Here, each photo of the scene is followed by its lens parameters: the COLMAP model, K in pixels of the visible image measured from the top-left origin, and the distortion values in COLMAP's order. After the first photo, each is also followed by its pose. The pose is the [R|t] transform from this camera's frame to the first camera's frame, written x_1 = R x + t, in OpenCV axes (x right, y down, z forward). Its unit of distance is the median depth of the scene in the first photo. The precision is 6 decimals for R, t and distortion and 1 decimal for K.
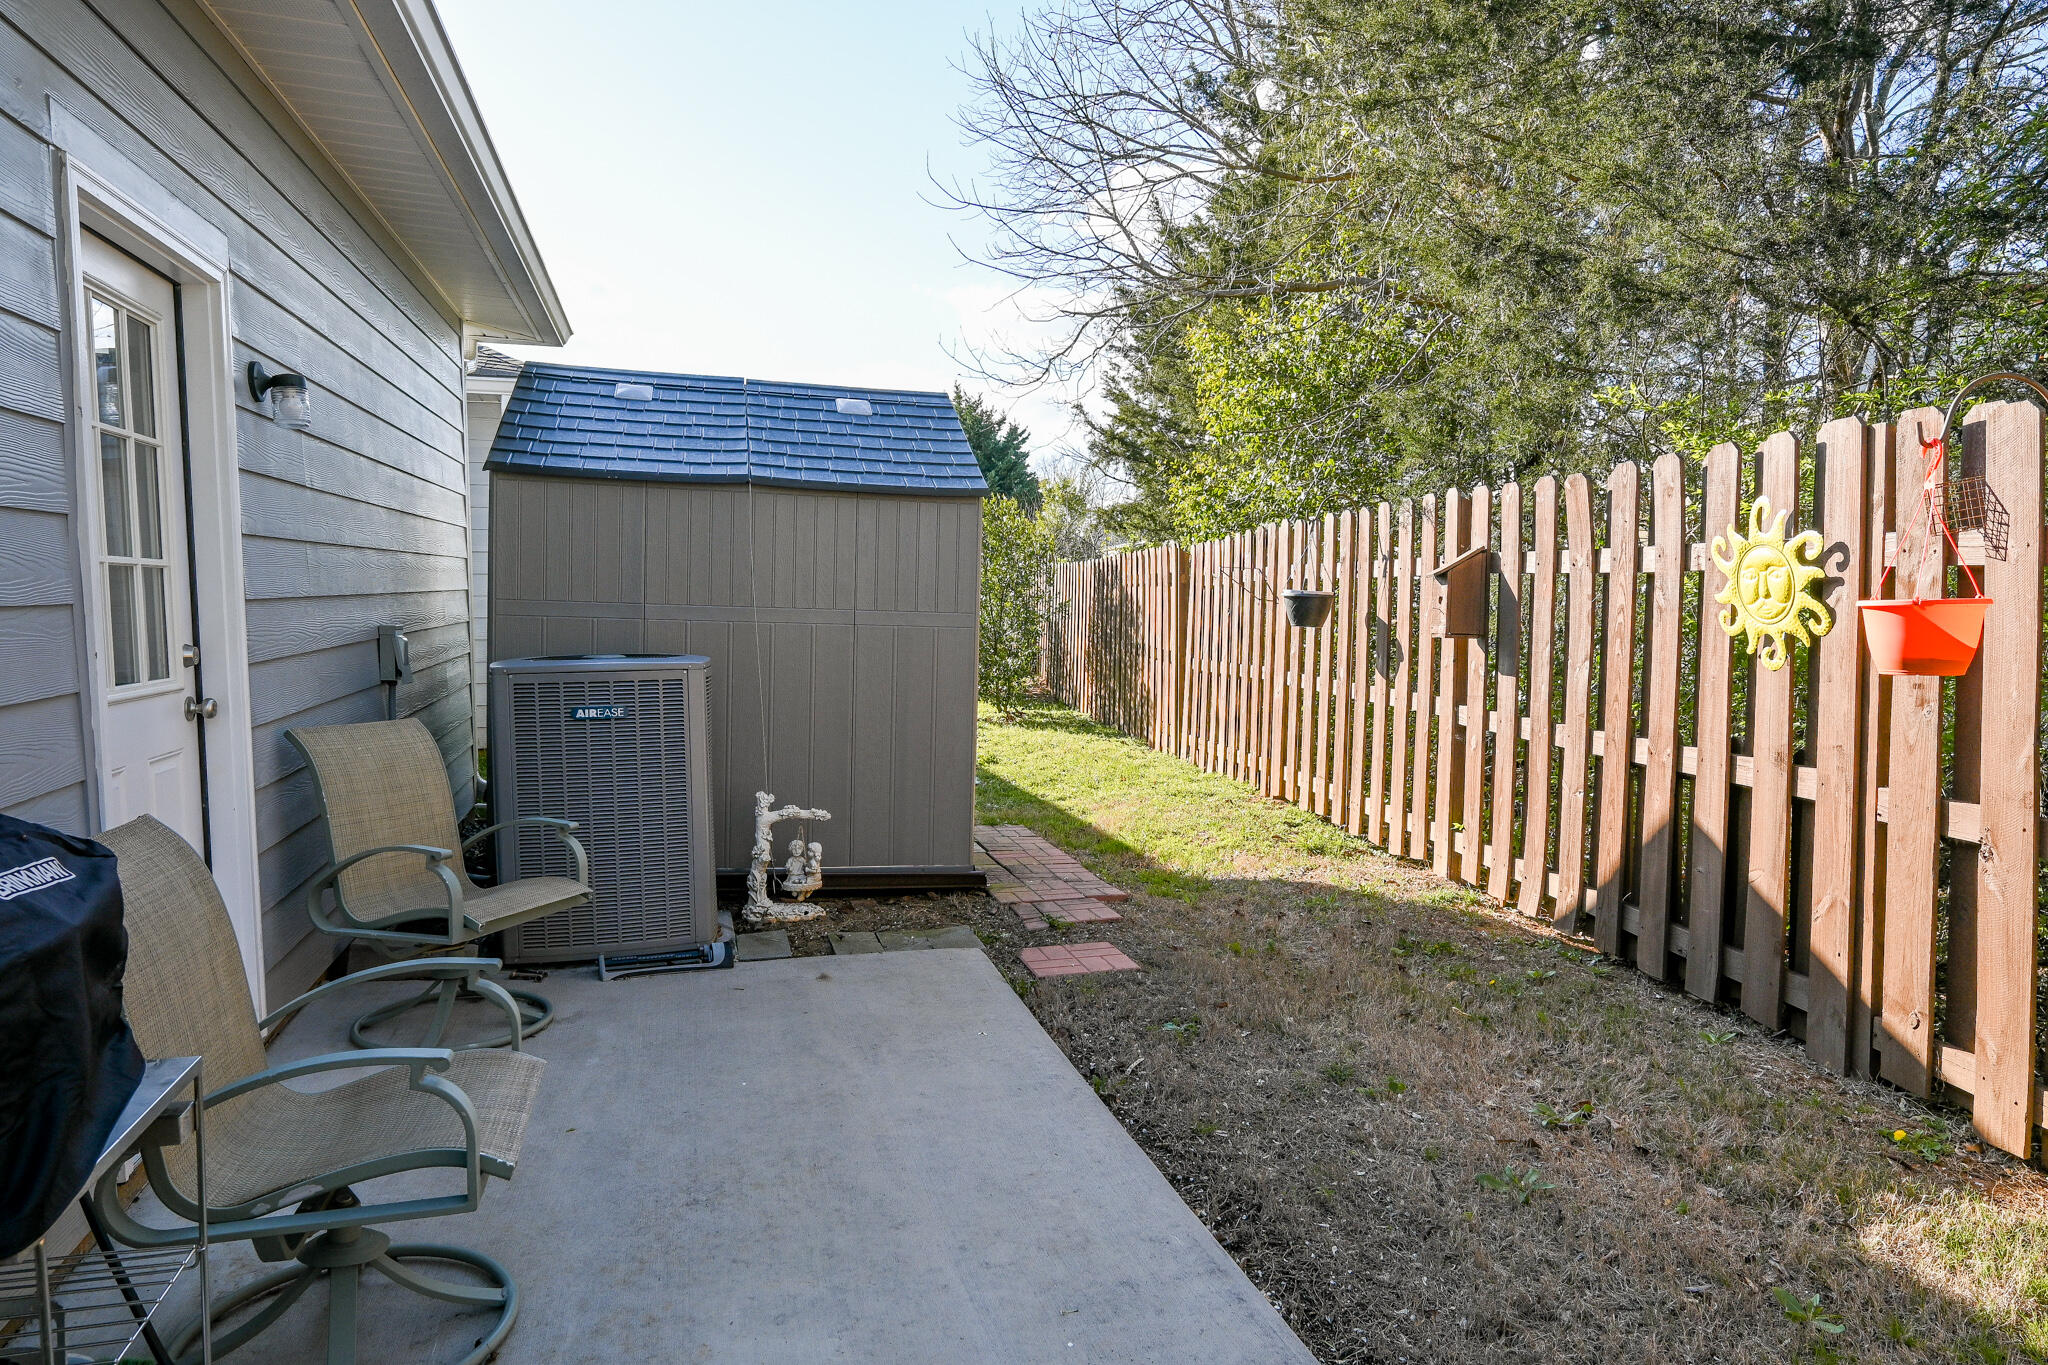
lens RADIAL K [[1248.0, 0, 1031.3], [0, 1248.0, 688.5], [0, 0, 1]] dist [-0.006848, 0.001704]
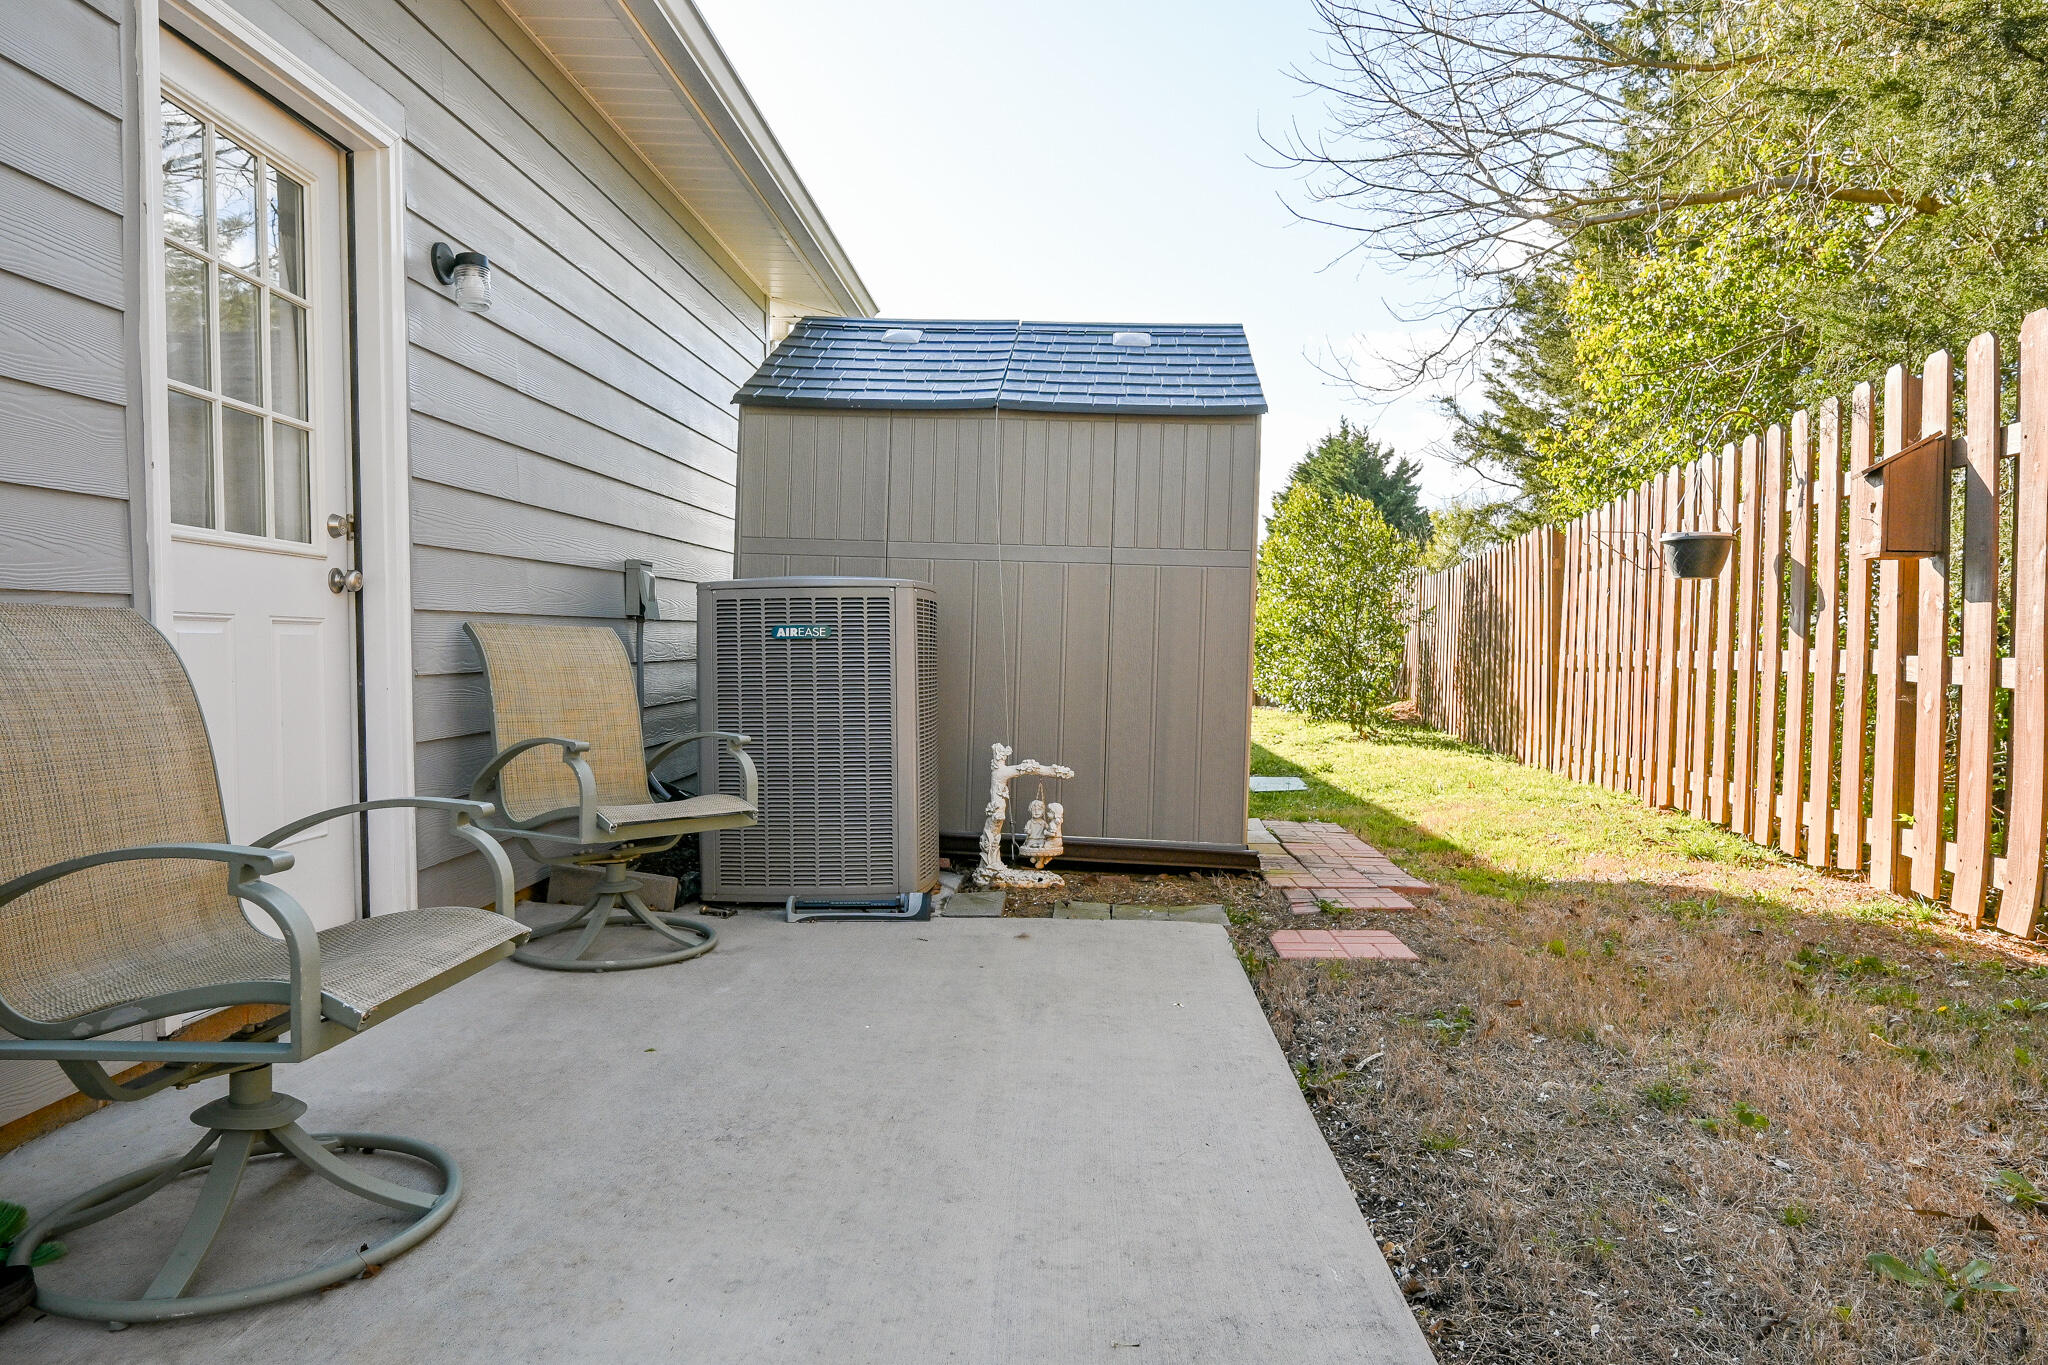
lens RADIAL K [[1248.0, 0, 1027.0], [0, 1248.0, 690.2], [0, 0, 1]] dist [-0.006848, 0.001704]
pose [[0.950627, 0.008106, -0.310229, 0.082415], [-0.021246, 0.999013, -0.039000, 0.079271], [0.309607, 0.043666, 0.949862, 0.149901]]
